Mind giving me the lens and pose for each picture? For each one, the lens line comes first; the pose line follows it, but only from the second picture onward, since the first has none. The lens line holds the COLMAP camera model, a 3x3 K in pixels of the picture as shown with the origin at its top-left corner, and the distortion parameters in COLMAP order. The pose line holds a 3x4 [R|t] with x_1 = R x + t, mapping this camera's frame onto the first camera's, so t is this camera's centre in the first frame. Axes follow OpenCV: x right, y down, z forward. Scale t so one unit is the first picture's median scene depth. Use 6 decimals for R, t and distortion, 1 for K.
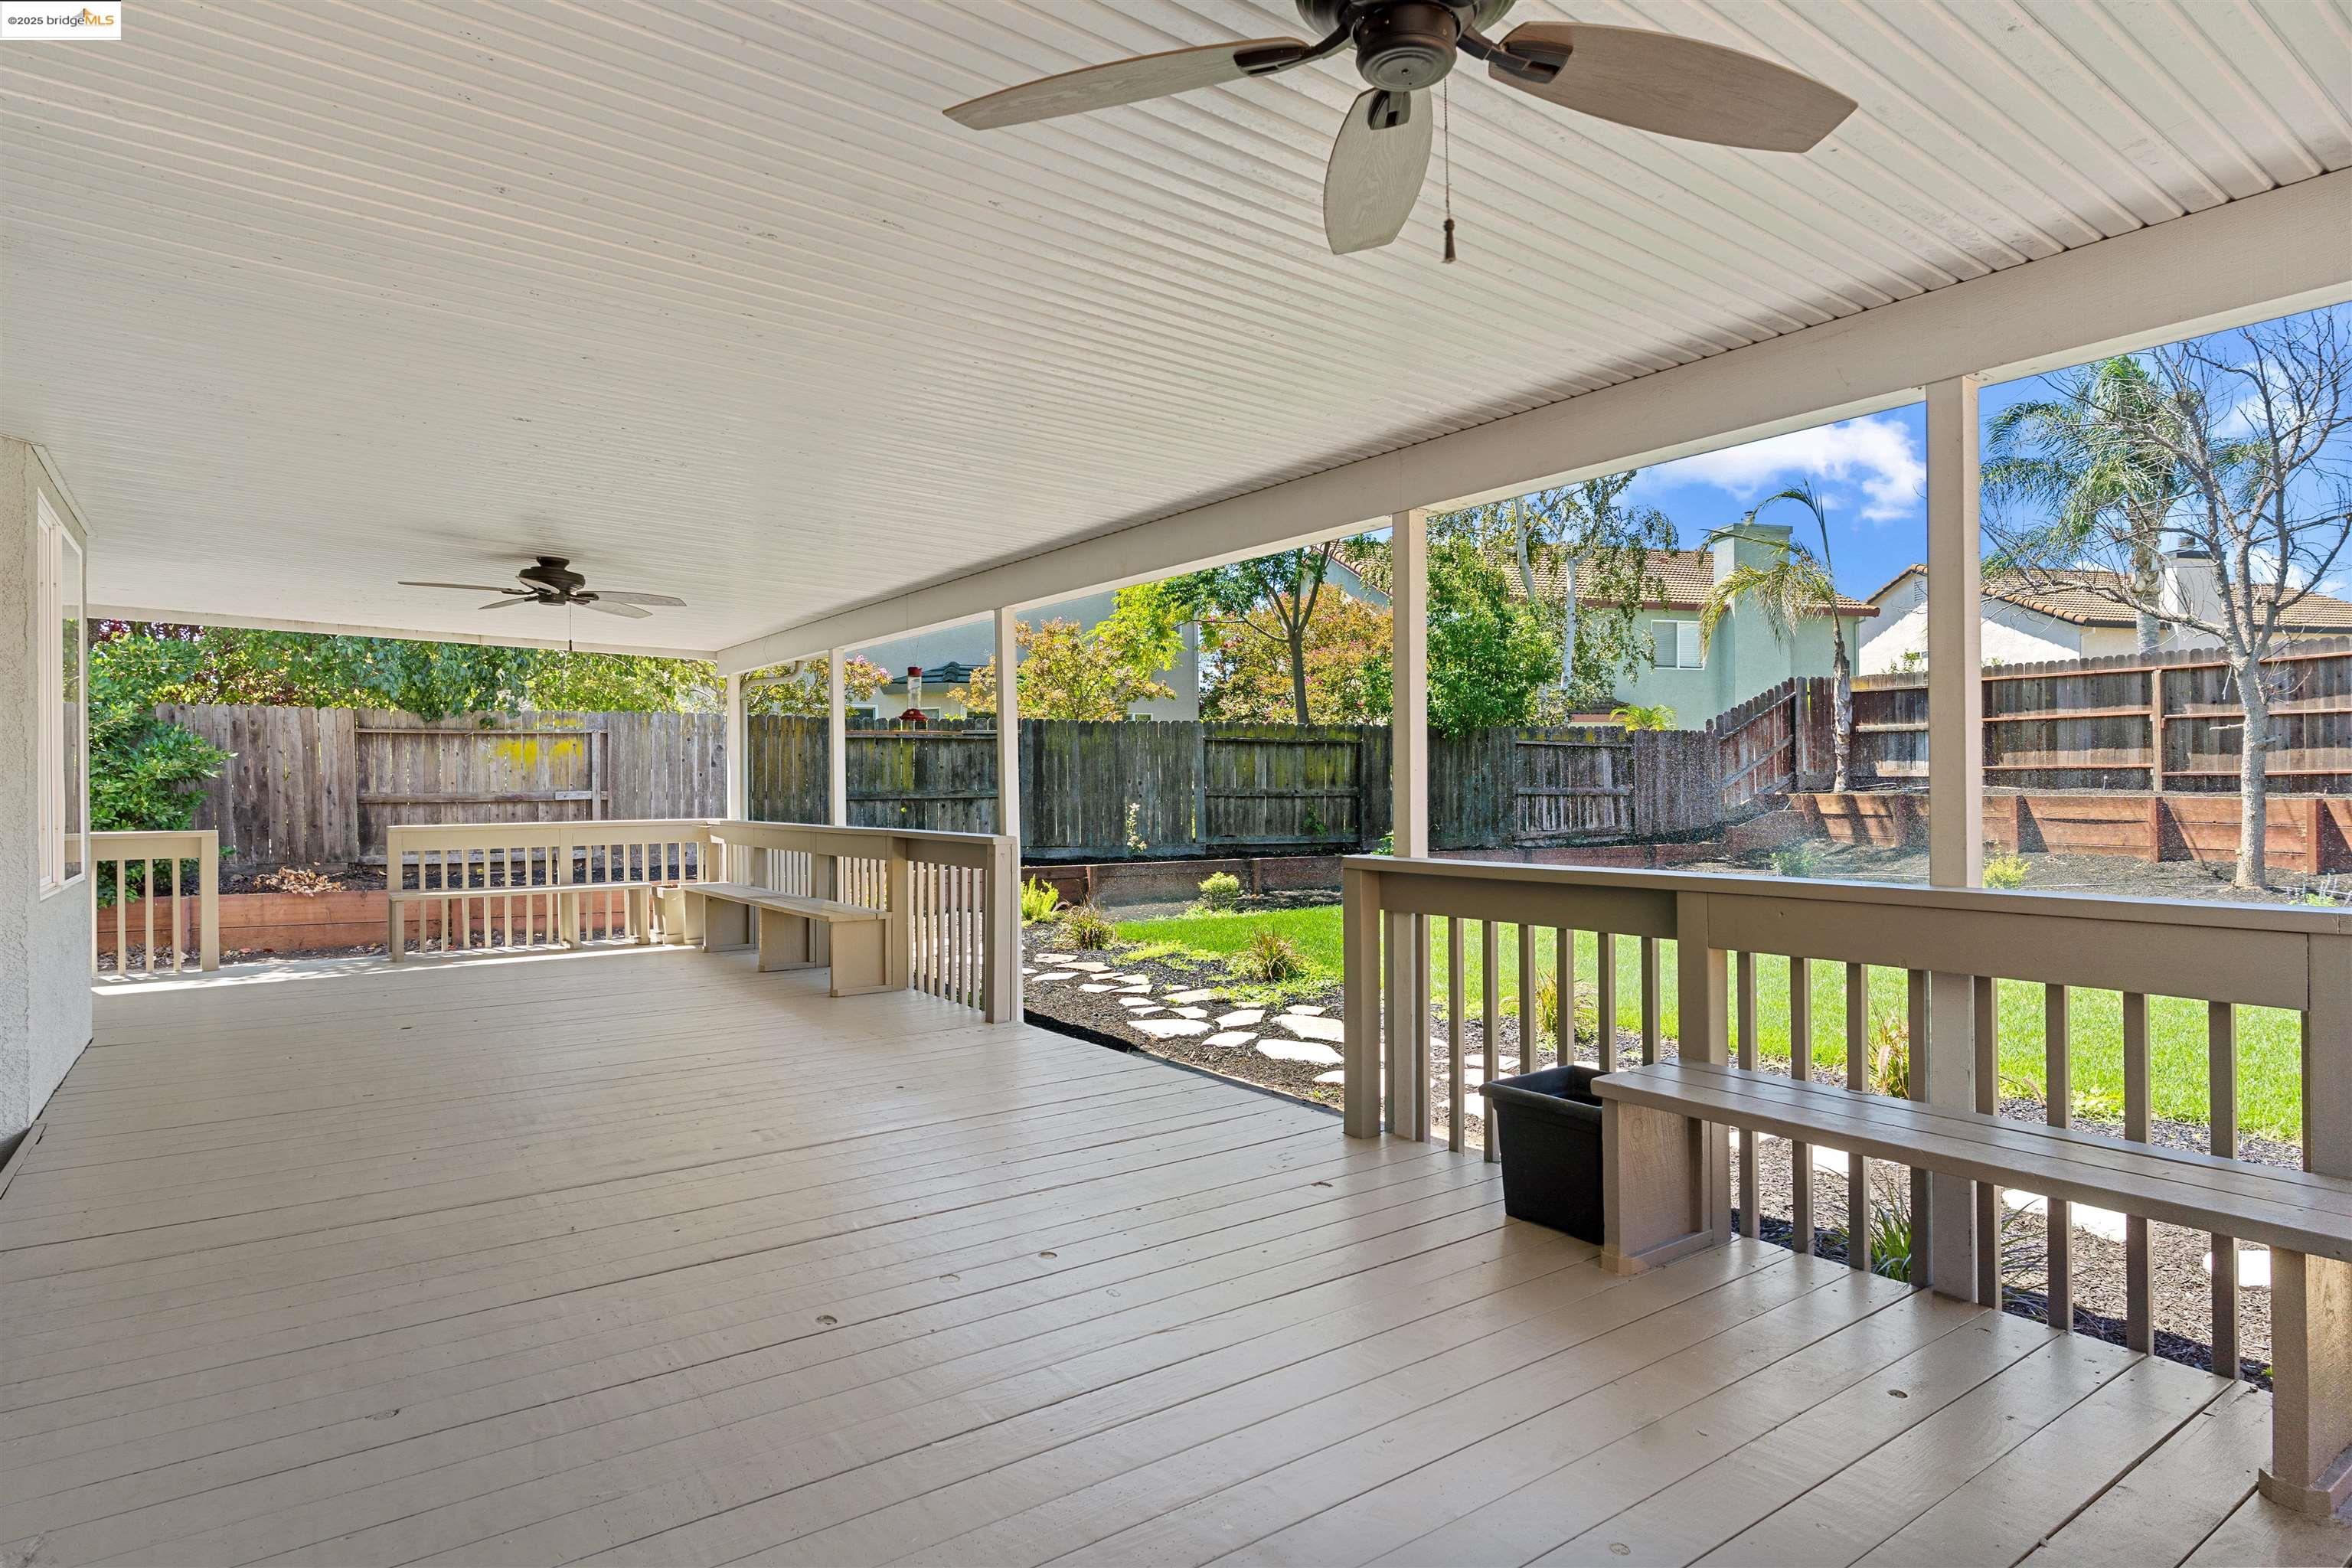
lens RADIAL K [[1265.0, 0, 1107.4], [0, 1265.0, 780.0], [0, 0, 1]] dist [-0.022032, 0.000229]
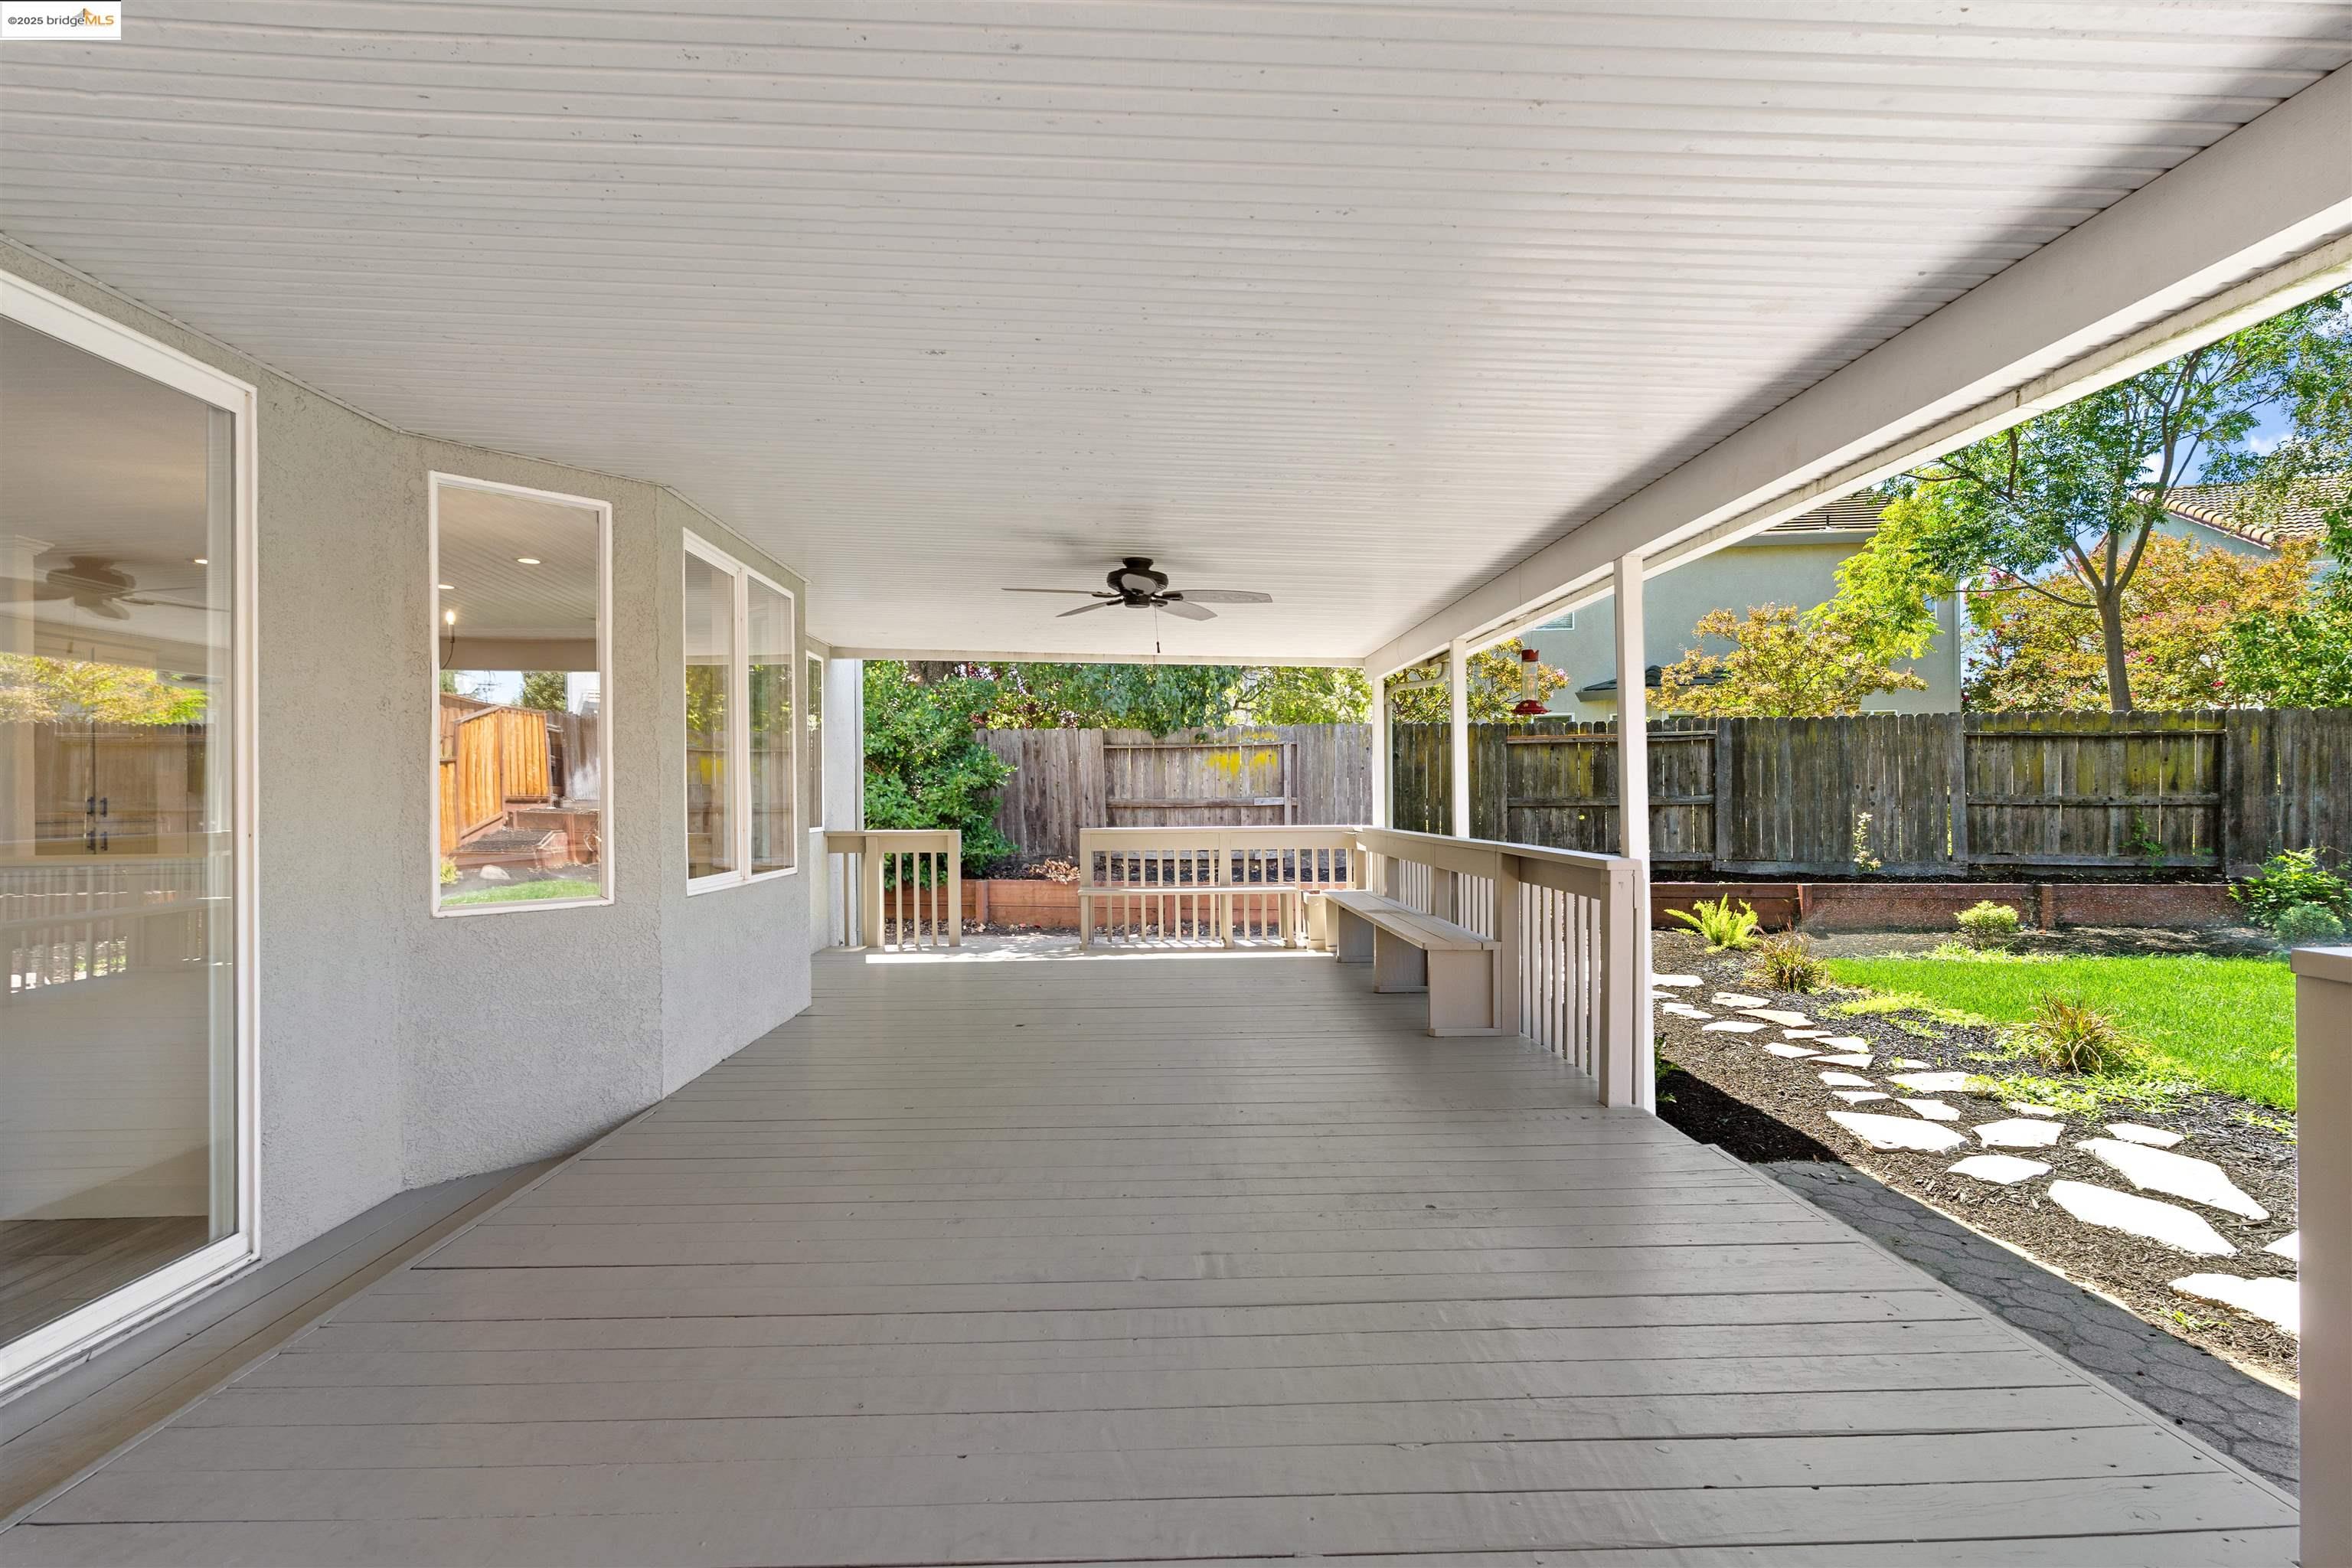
lens RADIAL K [[1118.0, 0, 1168.2], [0, 1118.0, 794.9], [0, 0, 1]] dist [-0.000983, 0.000082]
pose [[0.853588, -0.000184, -0.520949, 0.013978], [0.003779, 0.999976, 0.005838, 0.000615], [0.520935, -0.006952, 0.853568, 0.124910]]
